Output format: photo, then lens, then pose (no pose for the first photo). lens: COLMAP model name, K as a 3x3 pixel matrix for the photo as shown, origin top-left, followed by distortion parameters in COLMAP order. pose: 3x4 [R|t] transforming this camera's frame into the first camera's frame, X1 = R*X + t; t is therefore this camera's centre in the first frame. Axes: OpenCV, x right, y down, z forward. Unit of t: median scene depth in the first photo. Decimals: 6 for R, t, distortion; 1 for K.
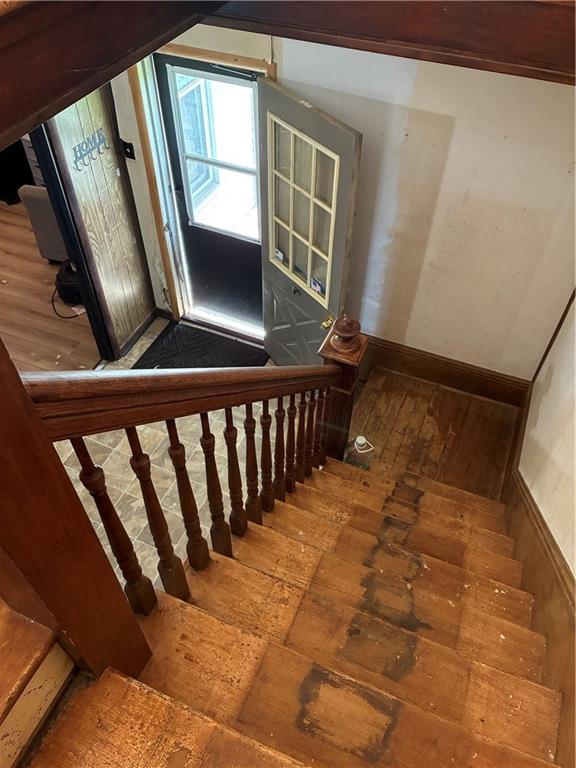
lens RADIAL K [[586.6, 0, 287.3], [0, 586.6, 381.5], [0, 0, 1]] dist [0.043582, -0.057655]
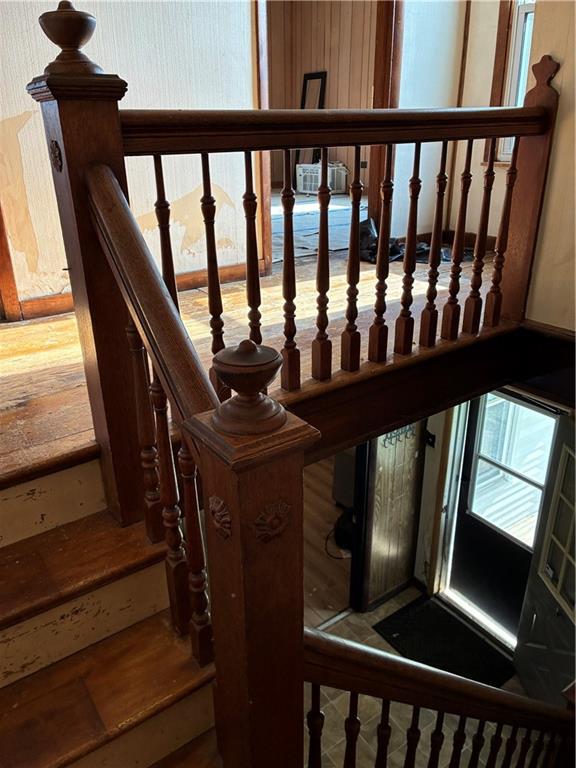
lens RADIAL K [[586.6, 0, 282.1], [0, 586.6, 383.7], [0, 0, 1]] dist [0.043582, -0.057655]
pose [[0.853226, 0.190972, -0.485320, 0.023269], [-0.373467, 0.873259, -0.312956, -0.012102], [0.364044, 0.448273, 0.816409, -0.102517]]
